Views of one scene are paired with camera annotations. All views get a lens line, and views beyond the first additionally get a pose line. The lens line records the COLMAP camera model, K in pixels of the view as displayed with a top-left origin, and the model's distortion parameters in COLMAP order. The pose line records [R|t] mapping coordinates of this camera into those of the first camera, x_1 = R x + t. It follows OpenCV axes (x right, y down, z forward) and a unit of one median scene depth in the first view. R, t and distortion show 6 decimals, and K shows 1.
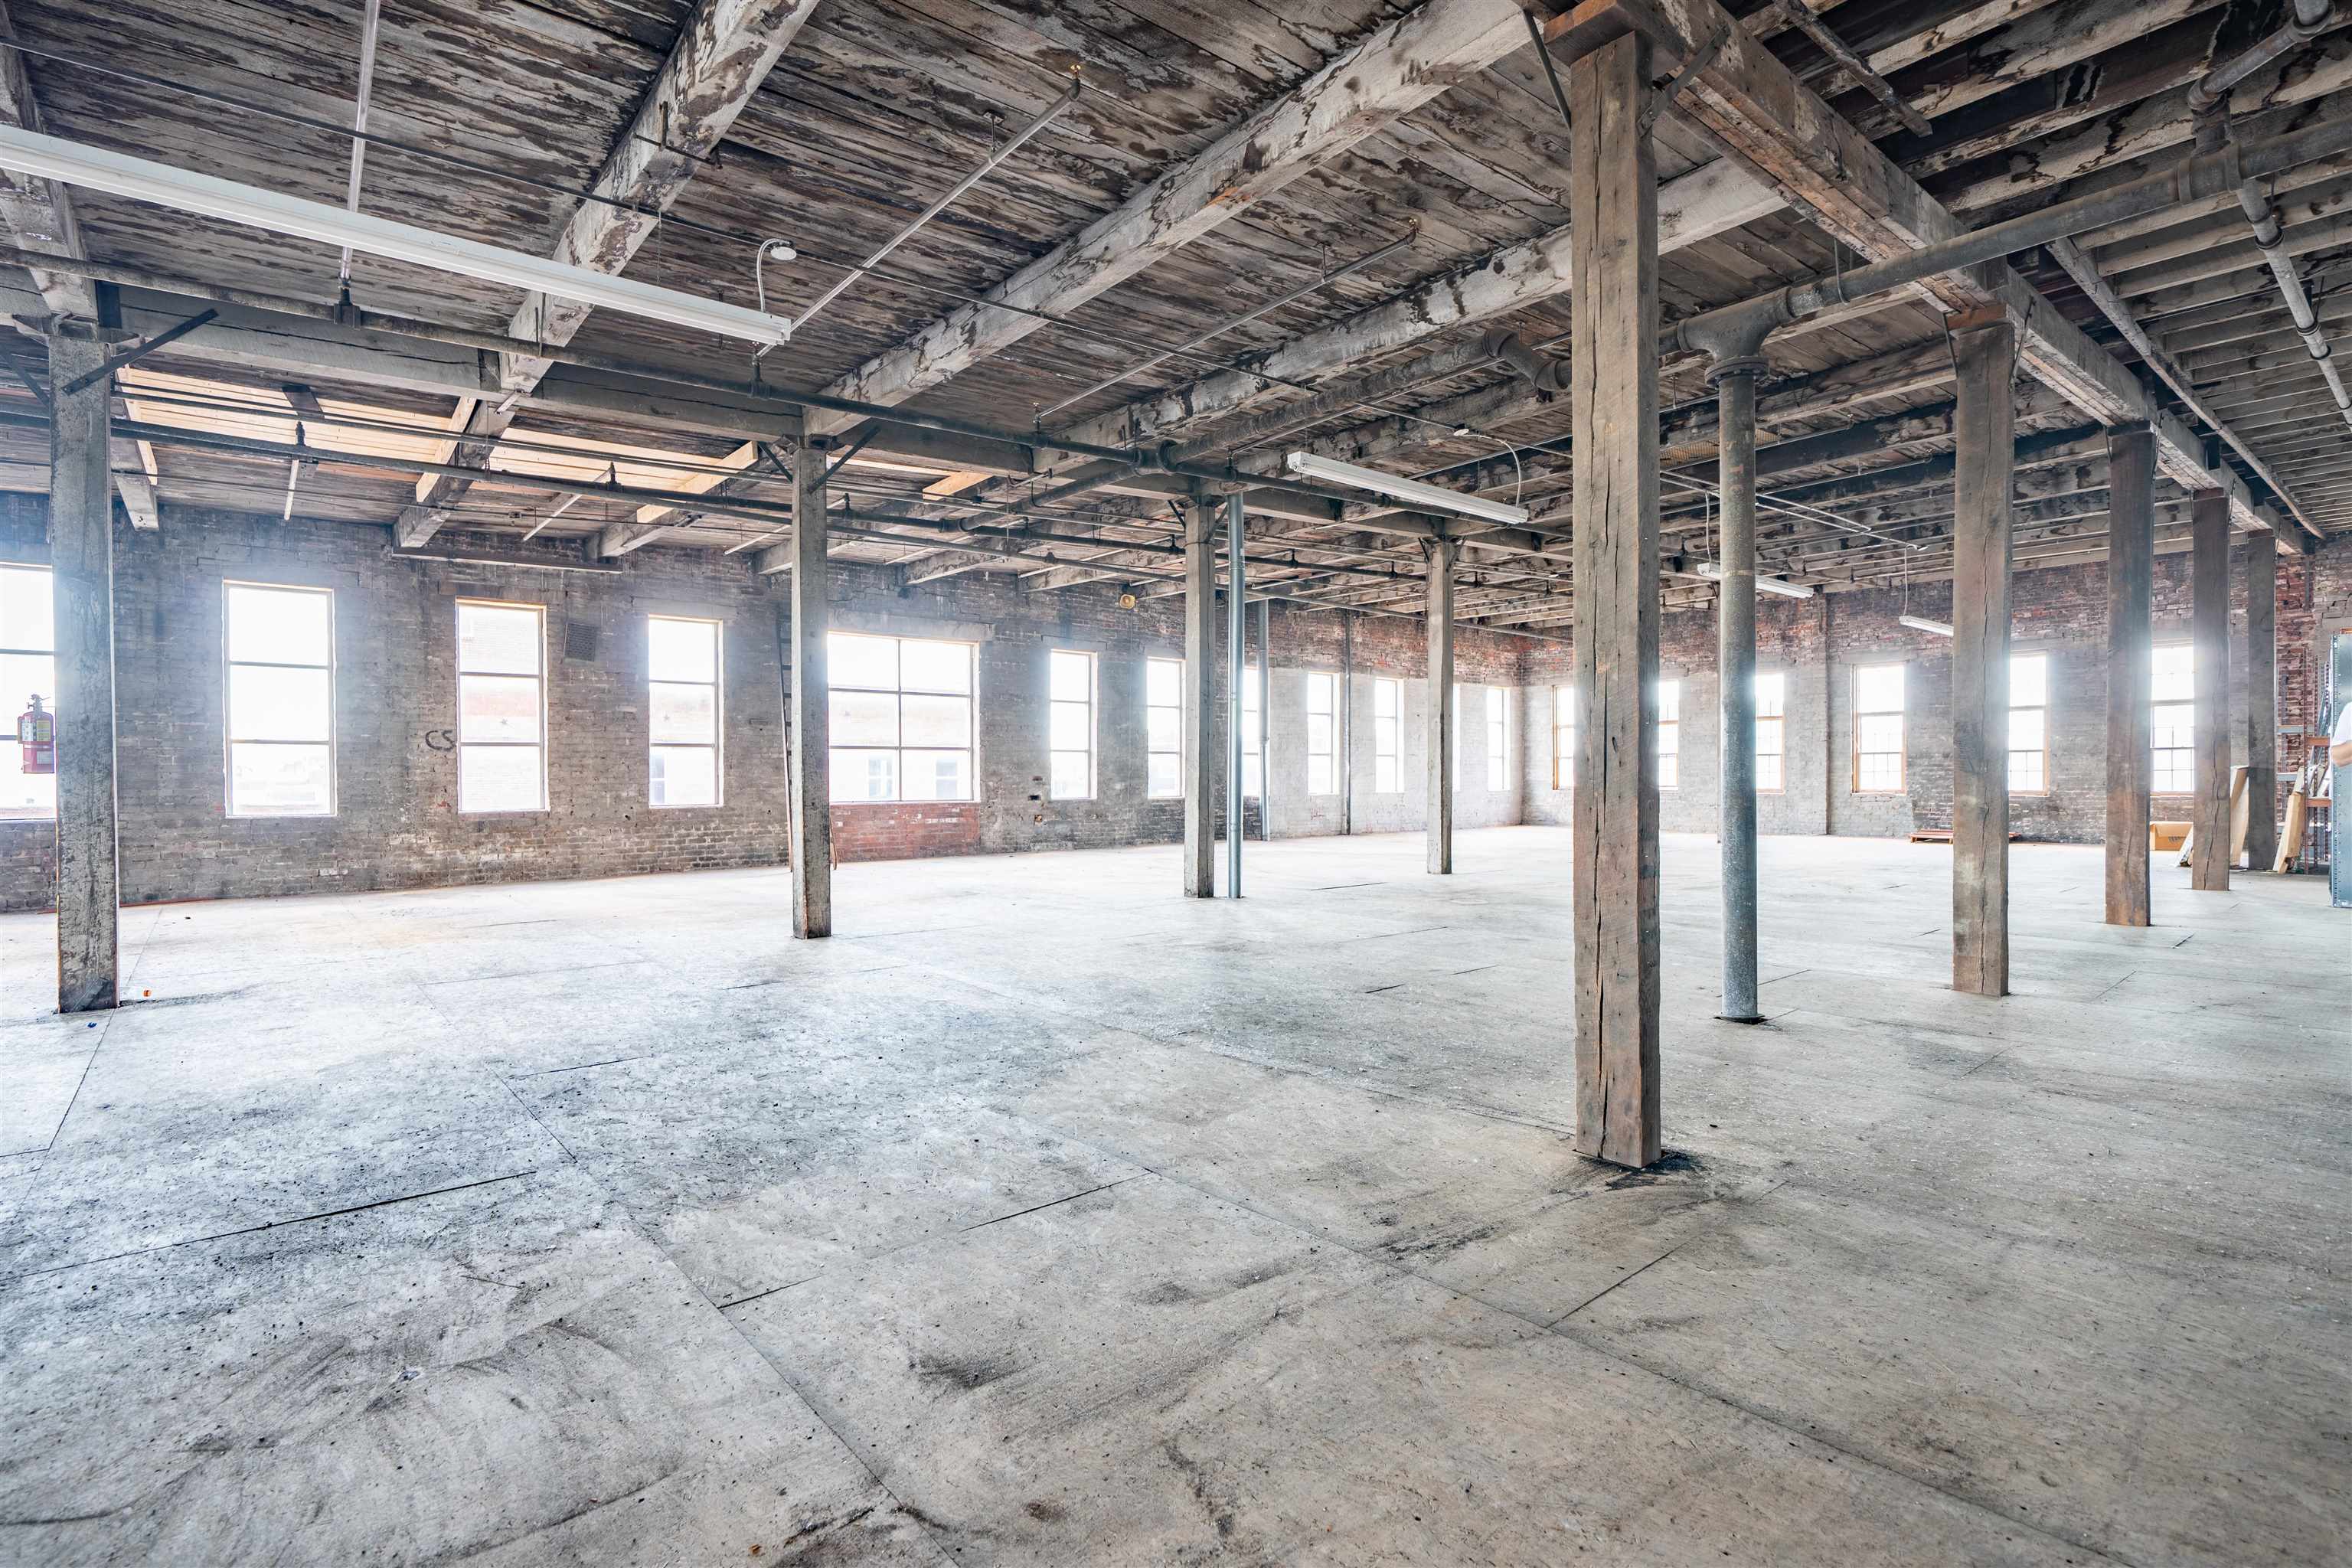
lens RADIAL K [[1130.3, 0, 1154.5], [0, 1130.3, 778.1], [0, 0, 1]] dist [0.000225, 0.000075]
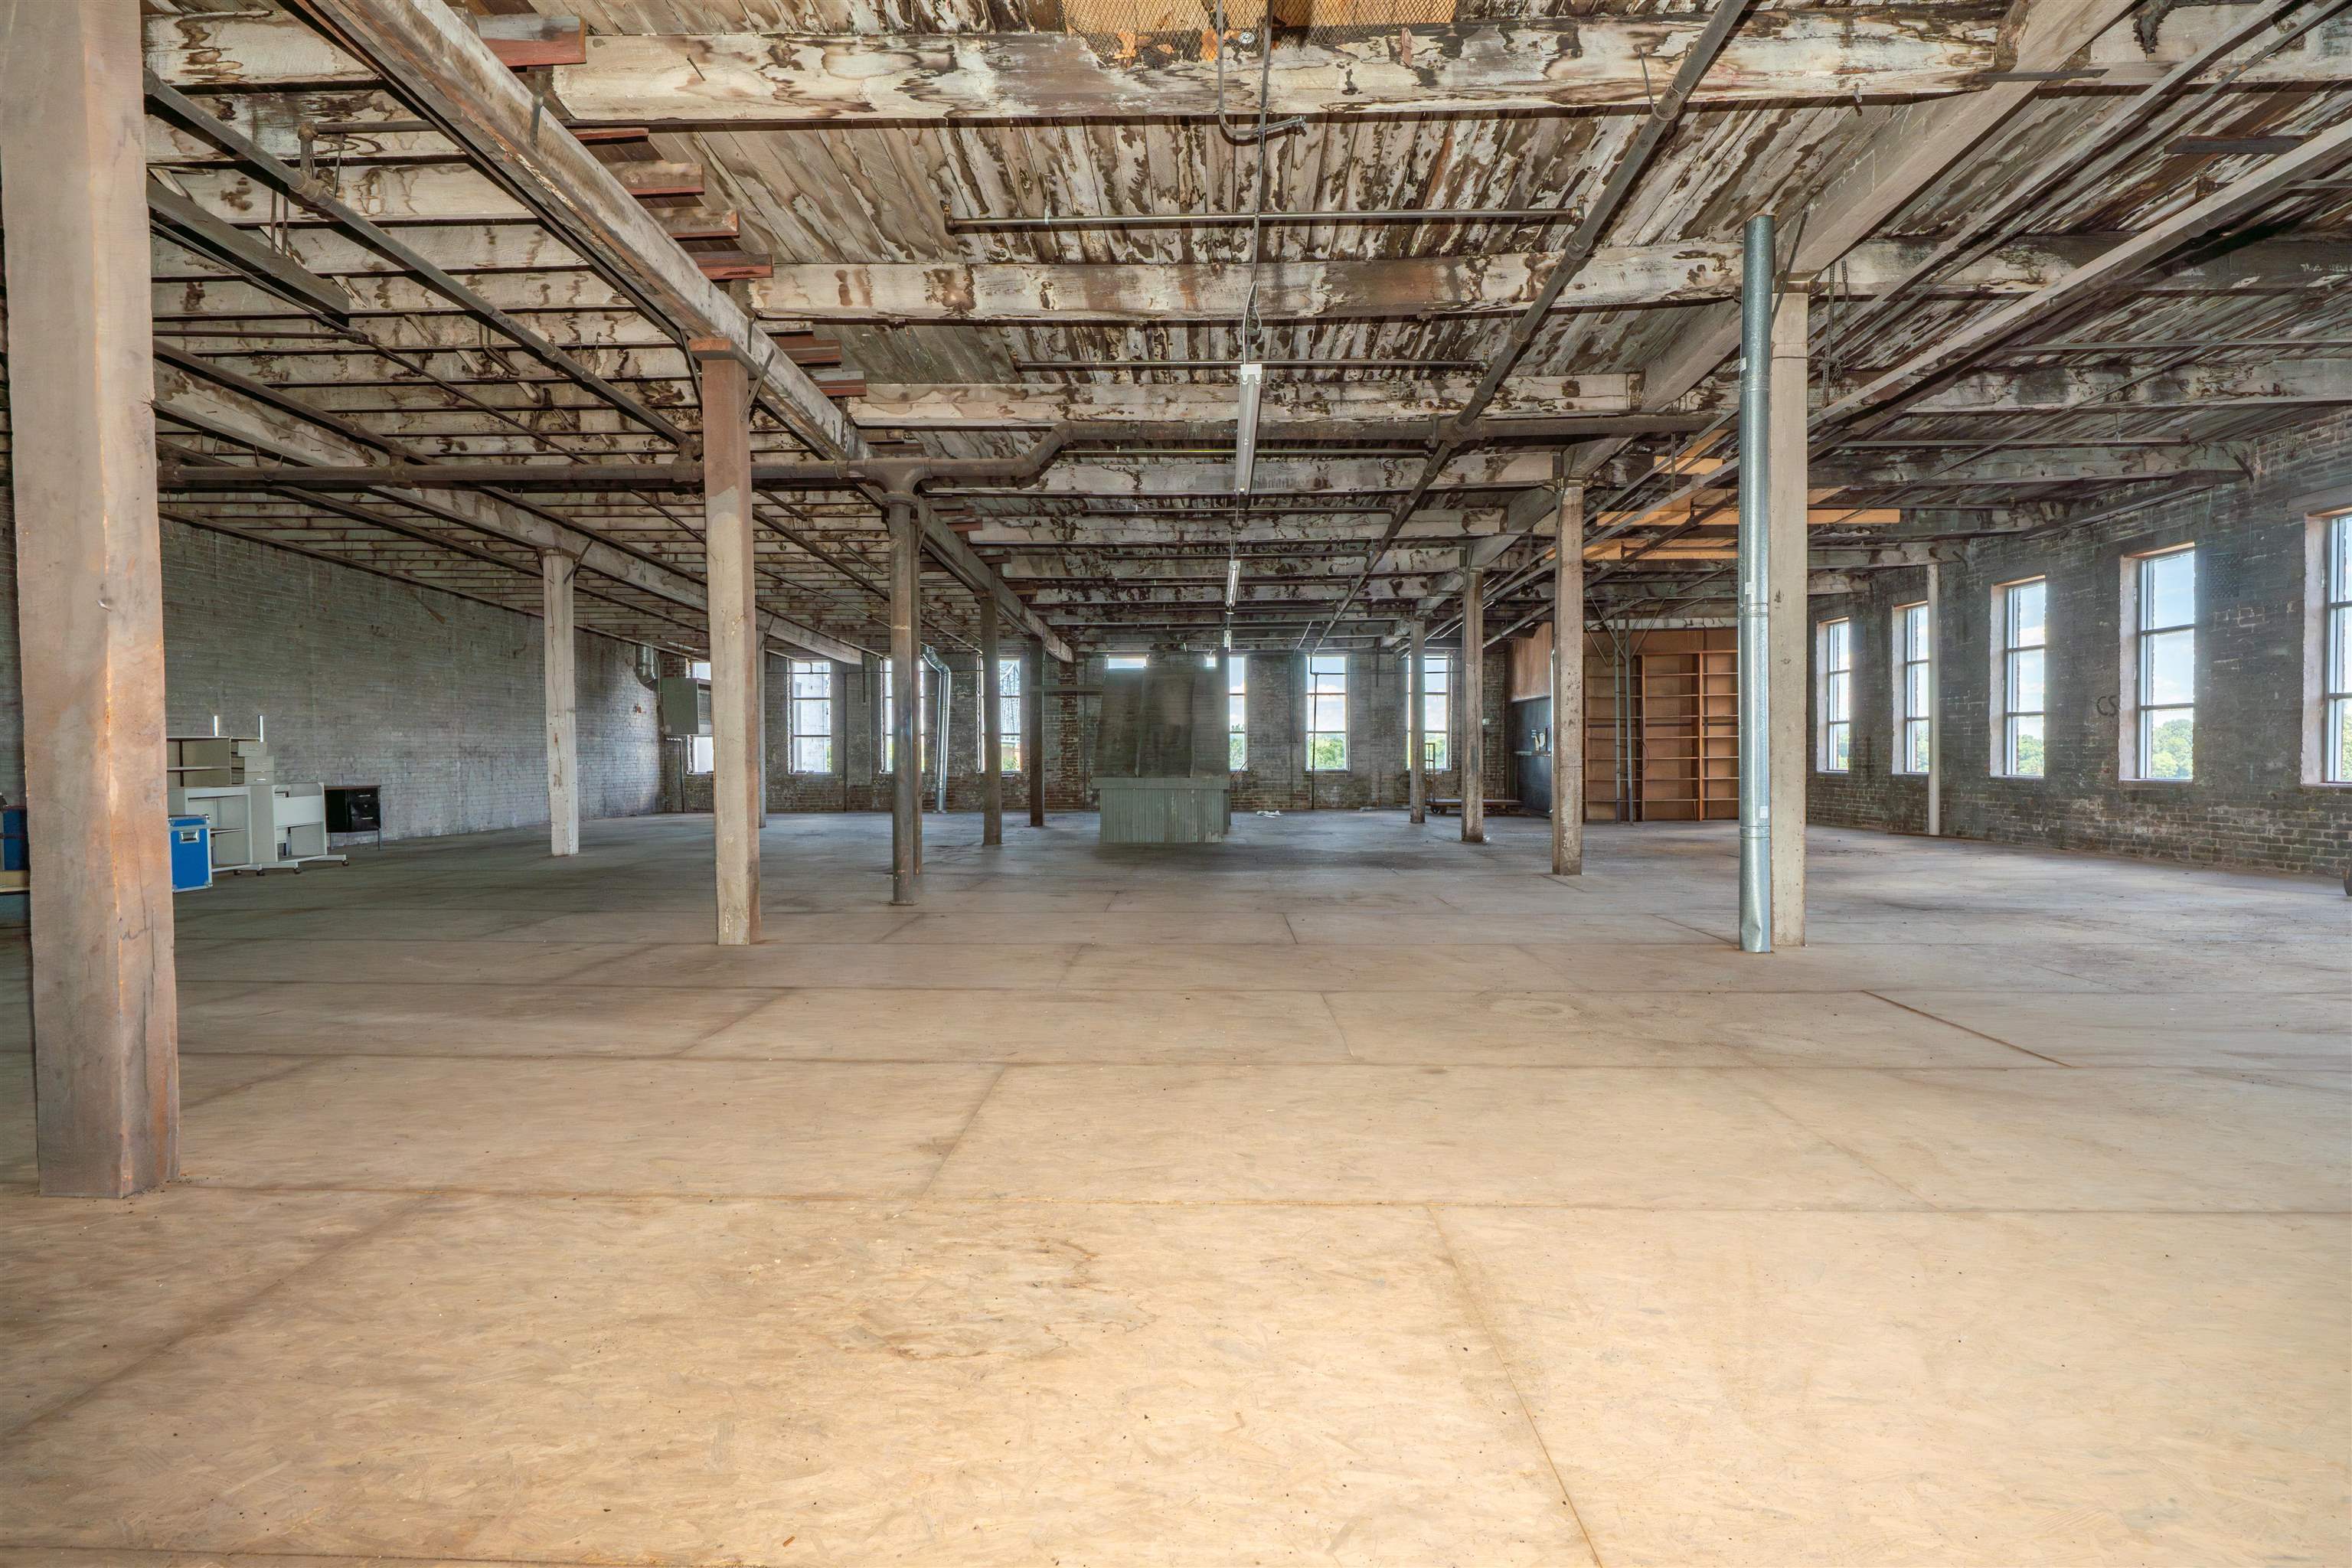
lens RADIAL K [[1130.3, 0, 1172.6], [0, 1130.3, 776.3], [0, 0, 1]] dist [0.000225, 0.000075]
pose [[-0.660005, 0.010913, -0.751182, 0.646808], [-0.013401, 0.999564, 0.026295, 0.012318], [0.751142, 0.027422, -0.659571, 1.021759]]
